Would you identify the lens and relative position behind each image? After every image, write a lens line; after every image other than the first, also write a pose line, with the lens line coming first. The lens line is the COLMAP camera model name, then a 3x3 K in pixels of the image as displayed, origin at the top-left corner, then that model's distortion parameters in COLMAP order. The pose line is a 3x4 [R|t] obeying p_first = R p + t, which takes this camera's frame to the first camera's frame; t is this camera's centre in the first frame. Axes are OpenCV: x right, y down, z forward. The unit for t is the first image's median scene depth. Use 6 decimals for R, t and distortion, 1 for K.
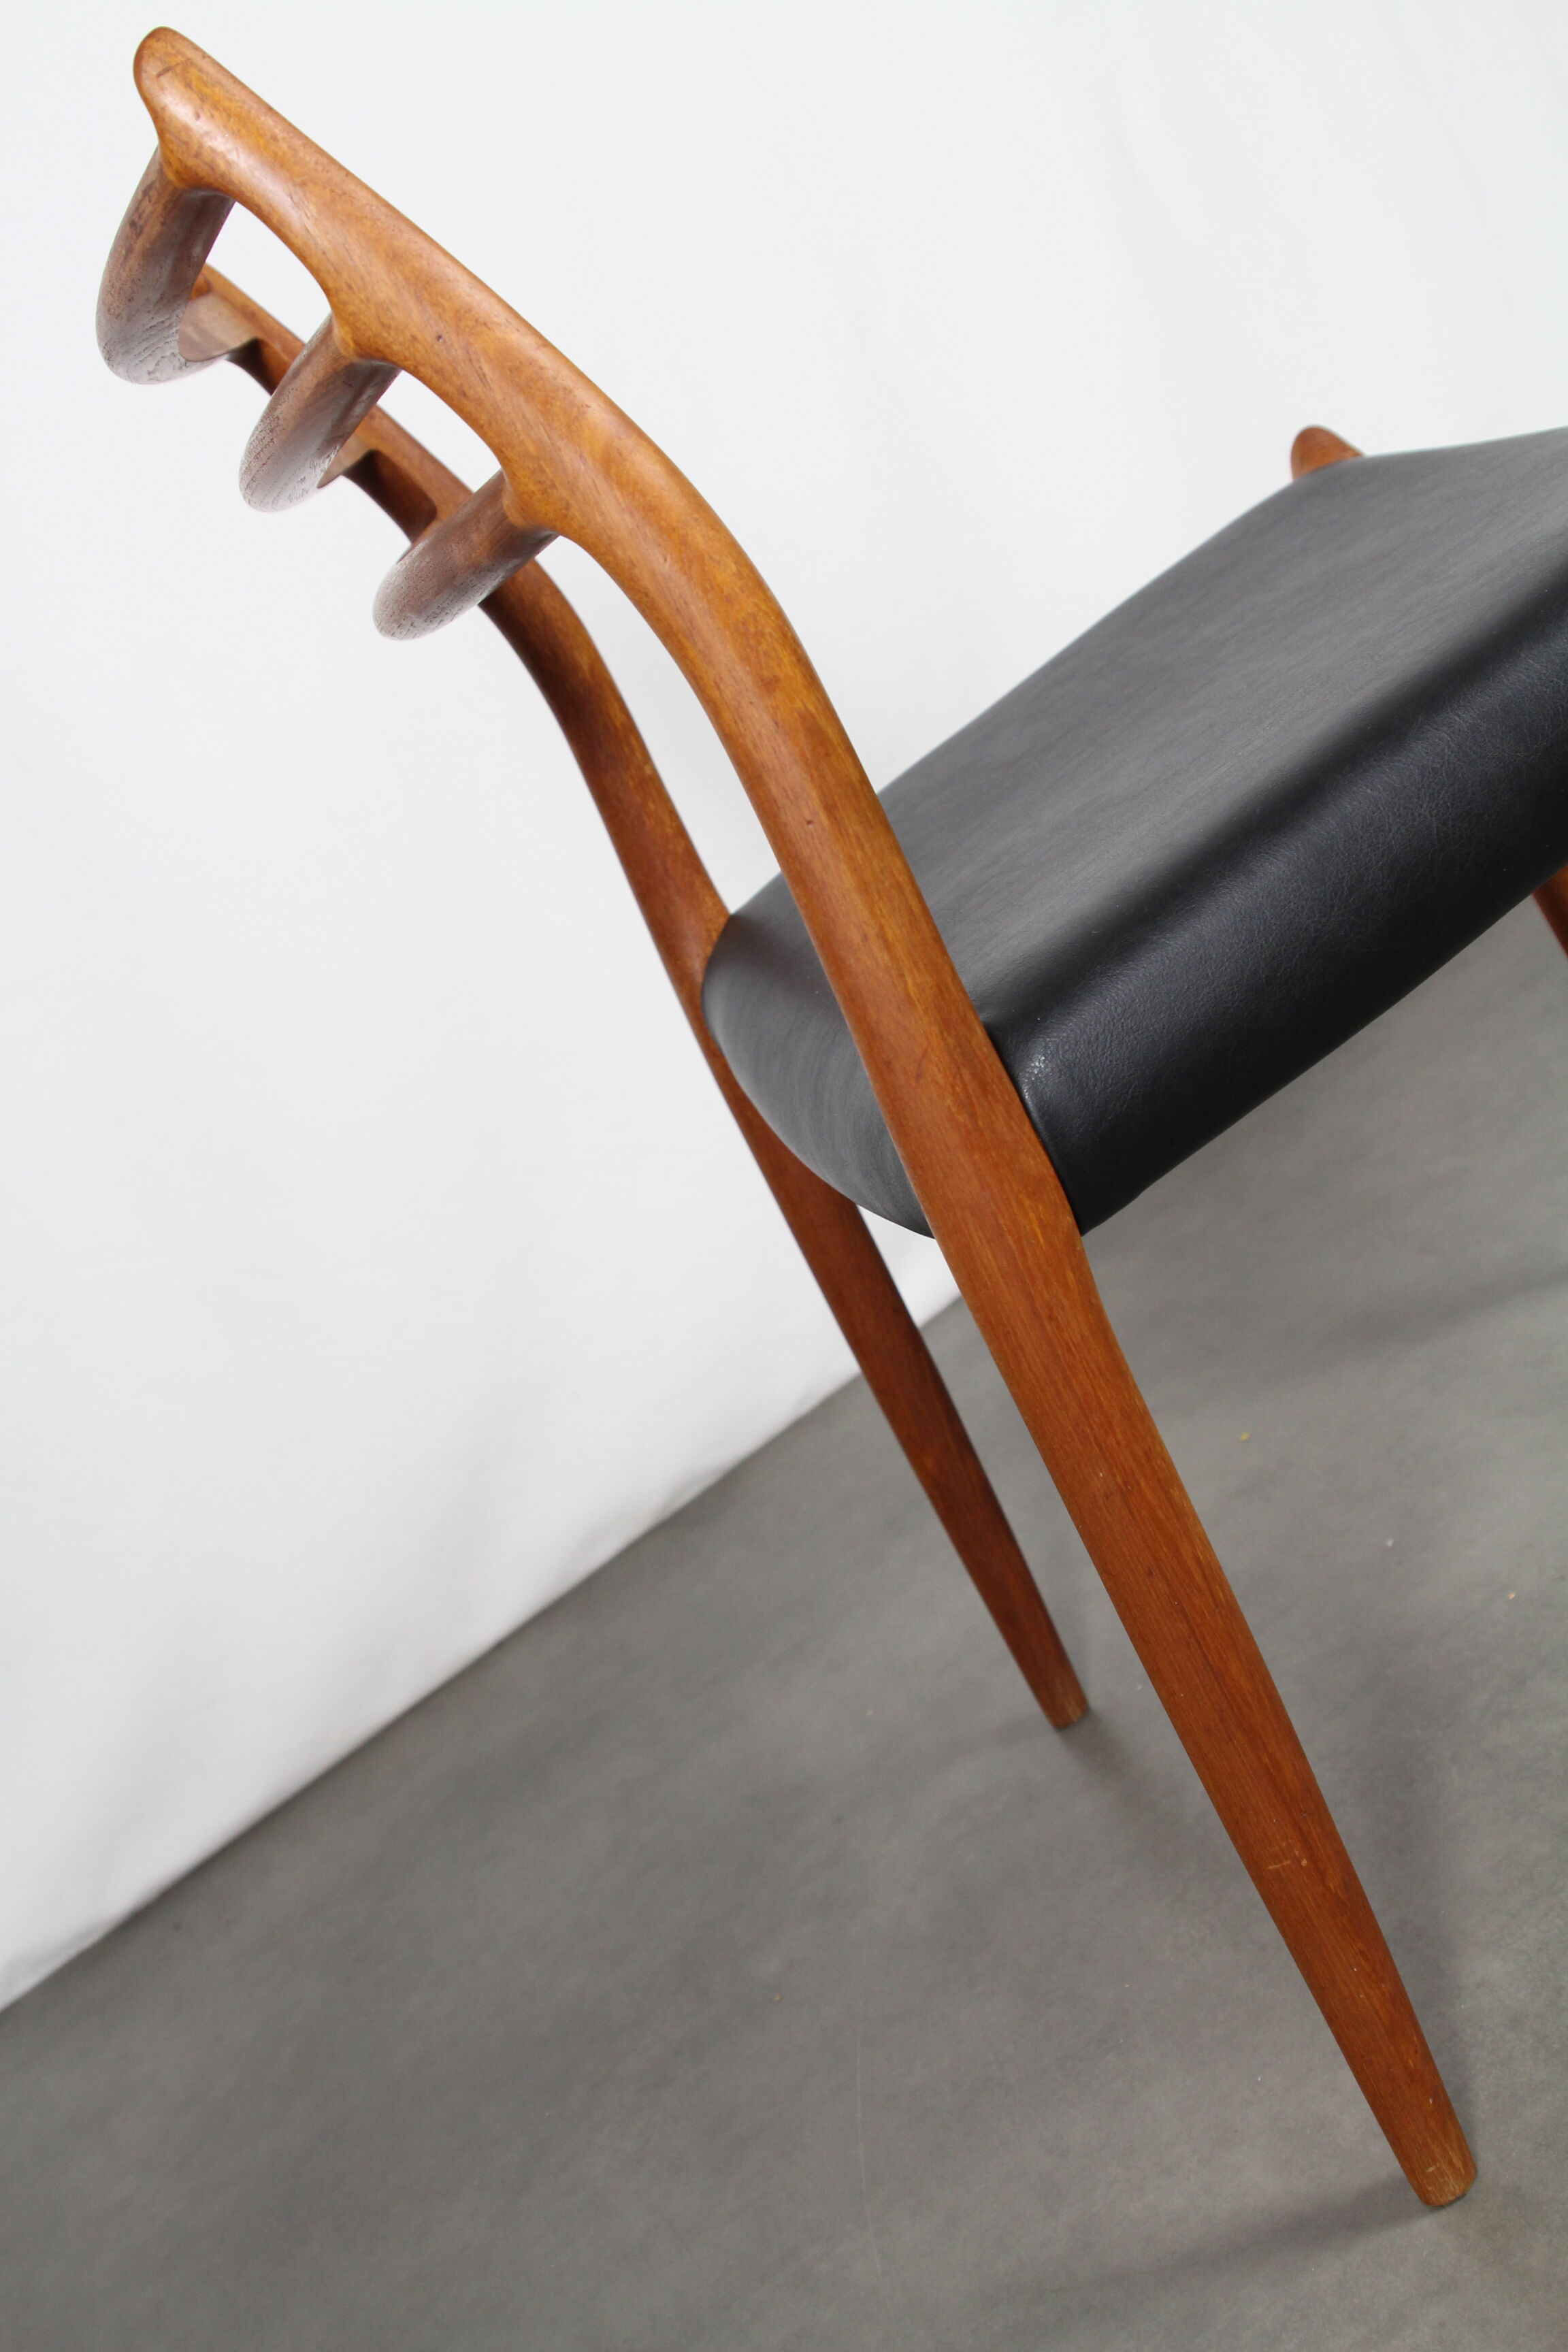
lens RADIAL K [[2566.3, 0, 784.0], [0, 2566.3, 1176.0], [0, 0, 1]] dist [-0.133382, 0.100155]
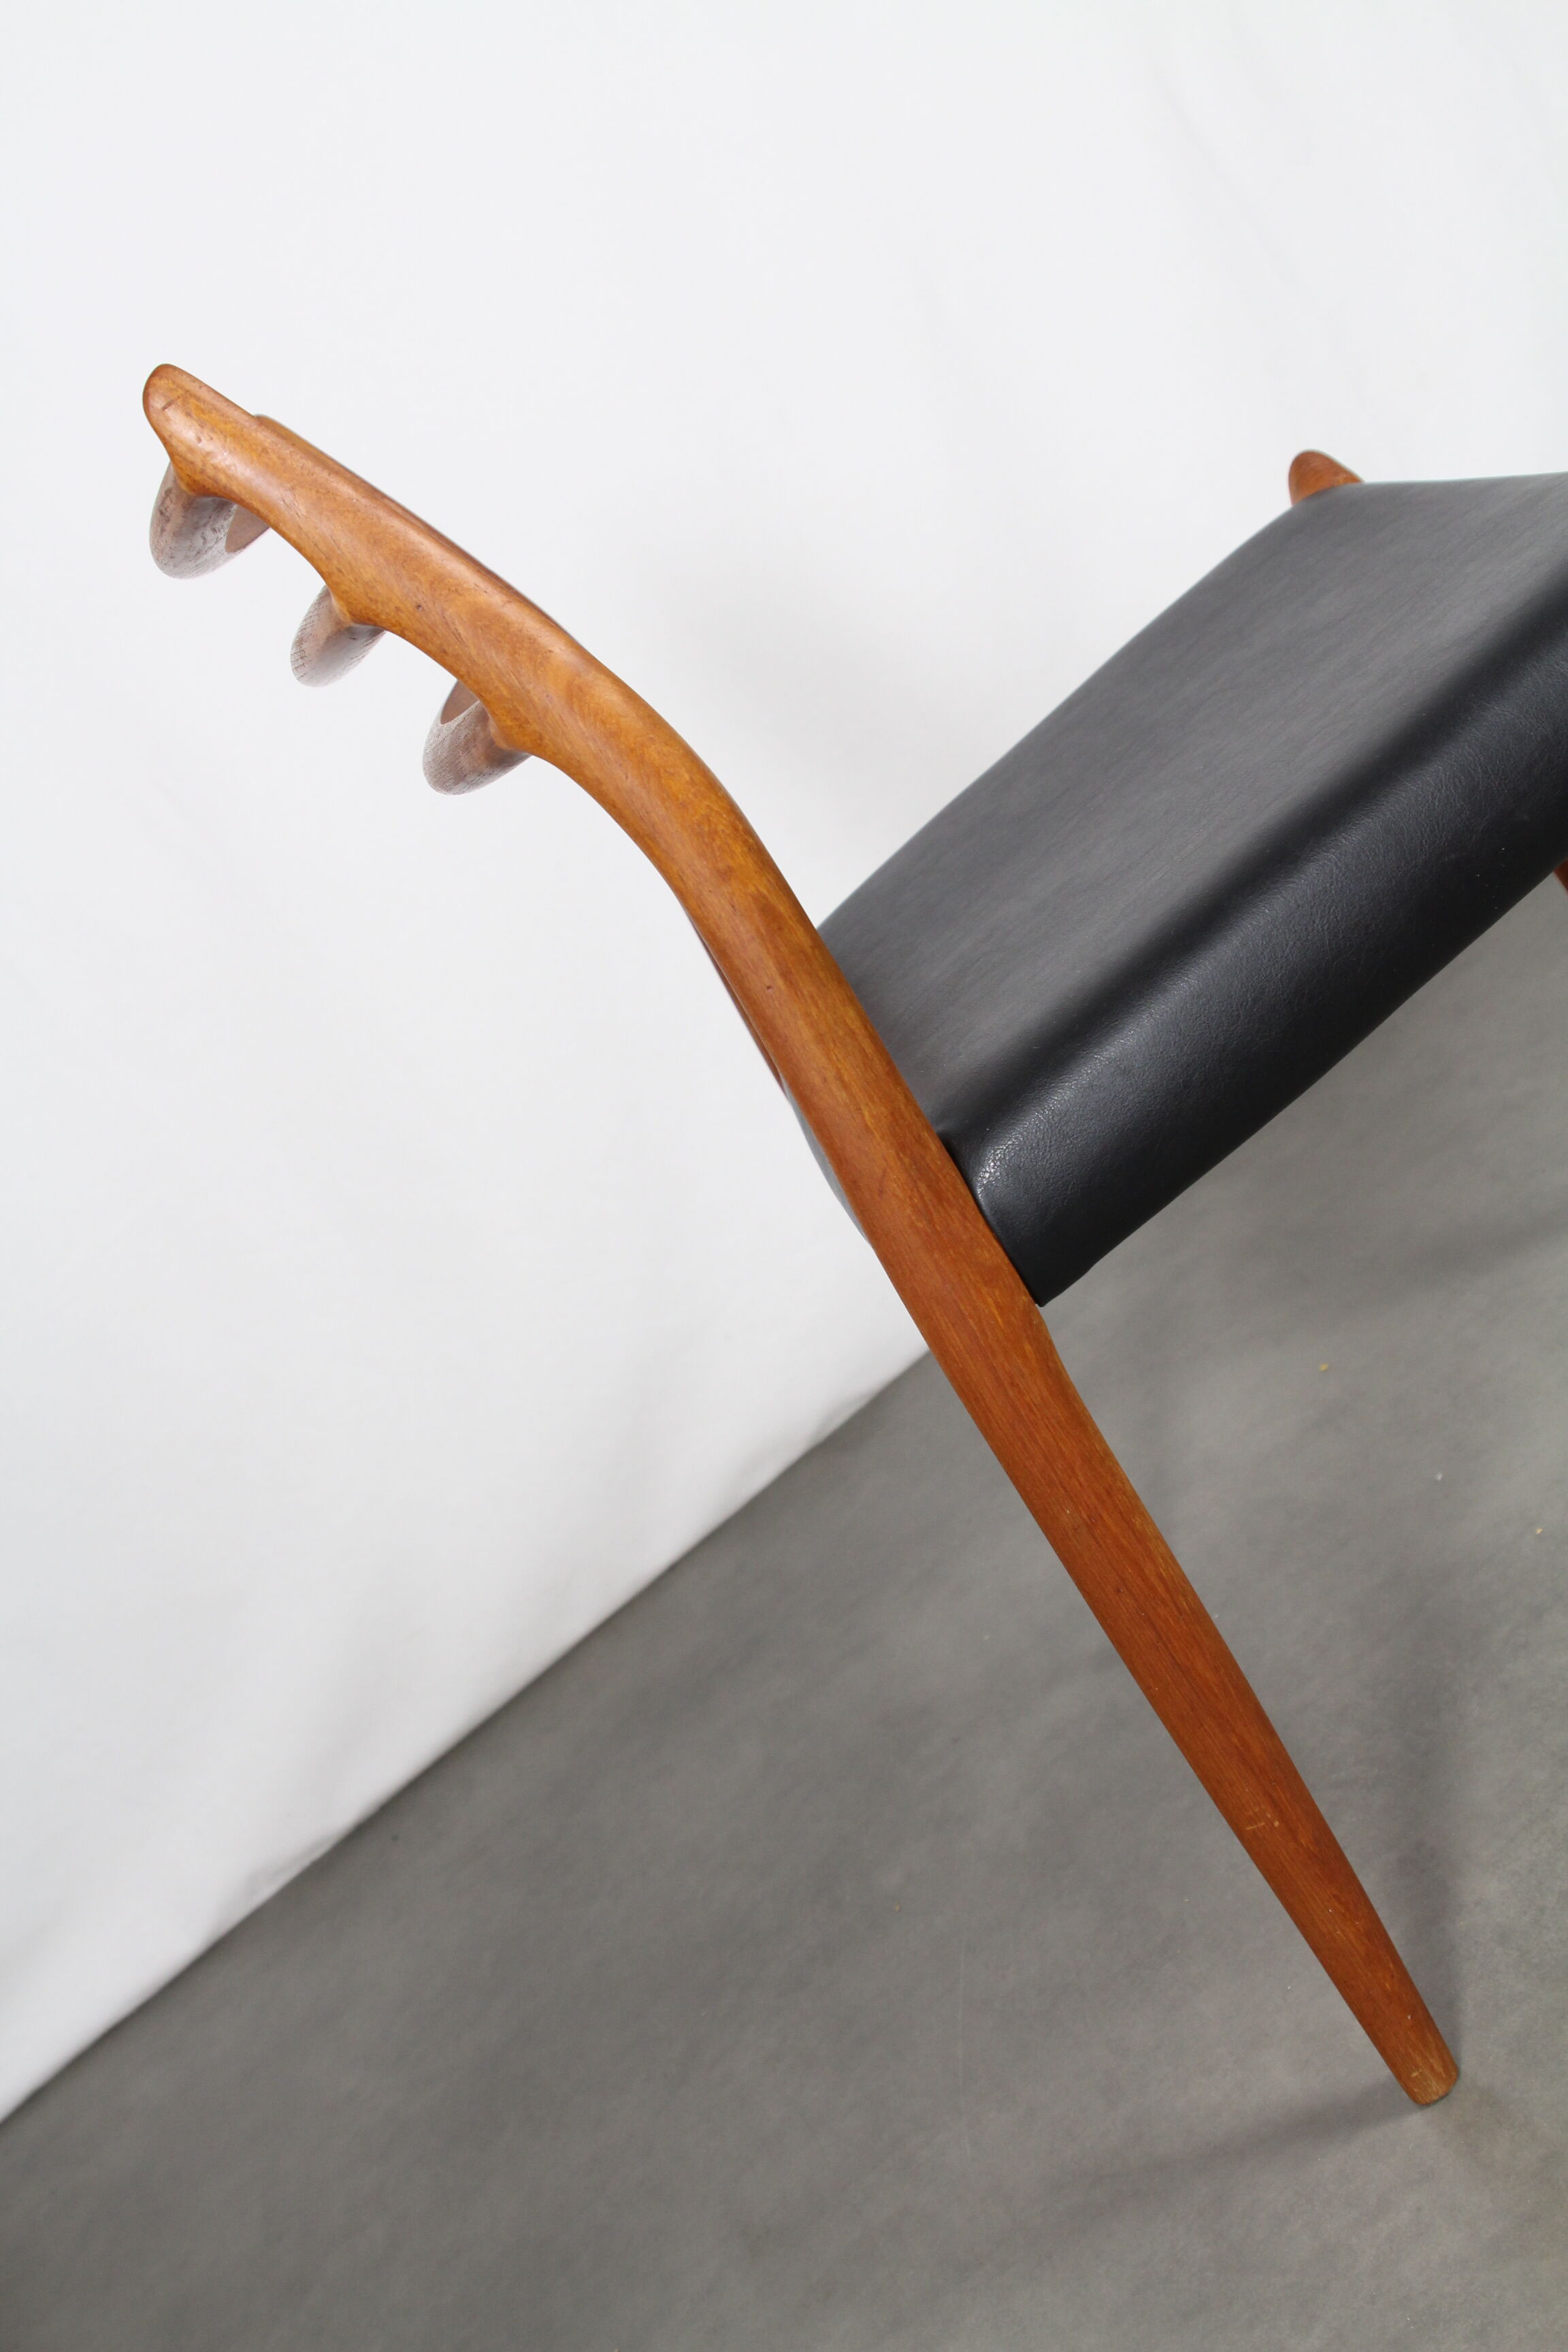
lens RADIAL K [[2566.3, 0, 784.0], [0, 2566.3, 1176.0], [0, 0, 1]] dist [-0.133382, 0.100155]
pose [[0.993761, -0.058210, -0.095134, 0.114305], [0.064686, 0.995690, 0.066468, -0.120465], [0.090855, -0.072207, 0.993243, -0.156926]]
